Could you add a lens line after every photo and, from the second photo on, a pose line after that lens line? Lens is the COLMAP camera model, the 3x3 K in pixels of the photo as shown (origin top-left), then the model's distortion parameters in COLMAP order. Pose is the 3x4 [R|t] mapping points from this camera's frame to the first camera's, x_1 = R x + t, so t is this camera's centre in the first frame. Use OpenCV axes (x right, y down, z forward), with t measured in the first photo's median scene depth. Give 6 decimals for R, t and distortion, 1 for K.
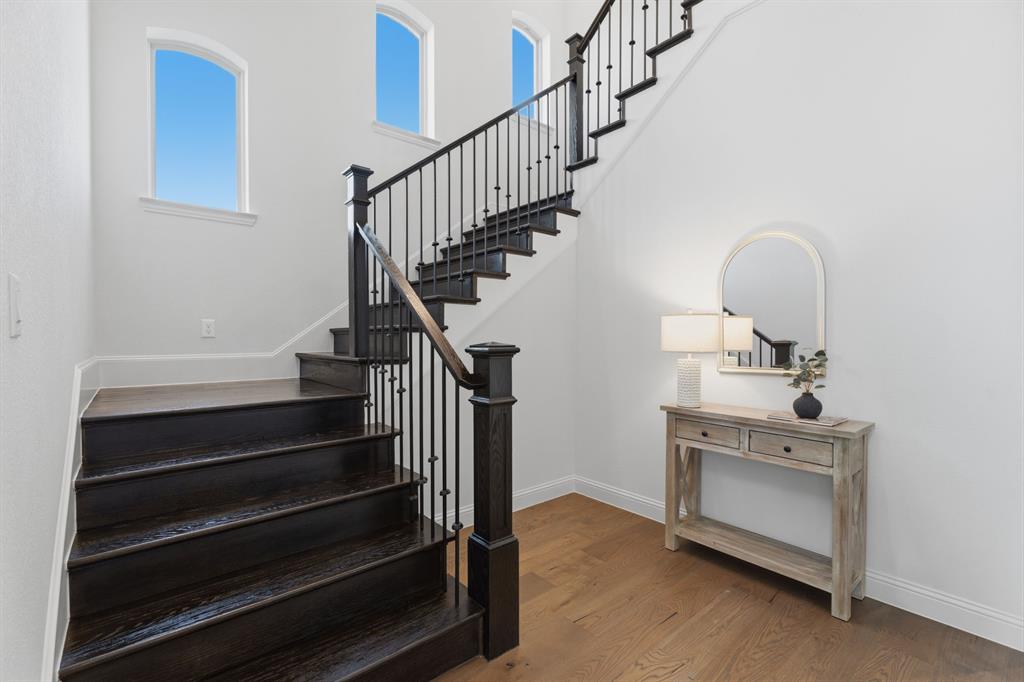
lens RADIAL K [[447.0, 0, 508.9], [0, 447.0, 341.6], [0, 0, 1]] dist [-0.001825, -0.000382]
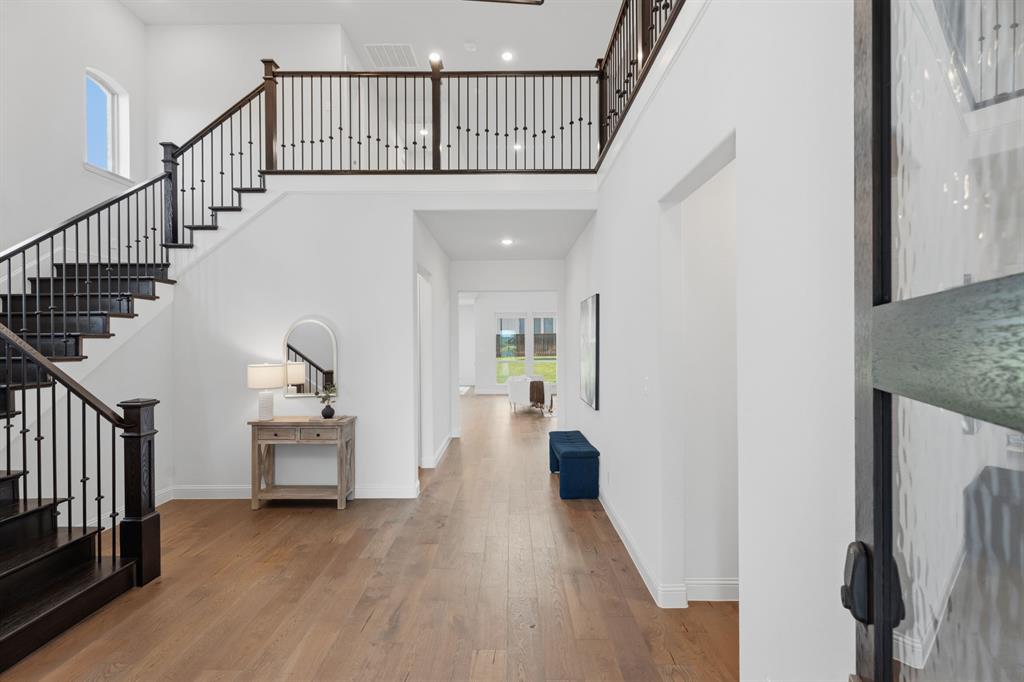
lens RADIAL K [[447.0, 0, 508.9], [0, 447.0, 341.6], [0, 0, 1]] dist [-0.001825, -0.000382]
pose [[0.643564, -0.005737, 0.765371, -0.274619], [0.018780, 0.999789, -0.008297, -0.111704], [-0.765162, 0.019713, 0.643536, -0.735779]]
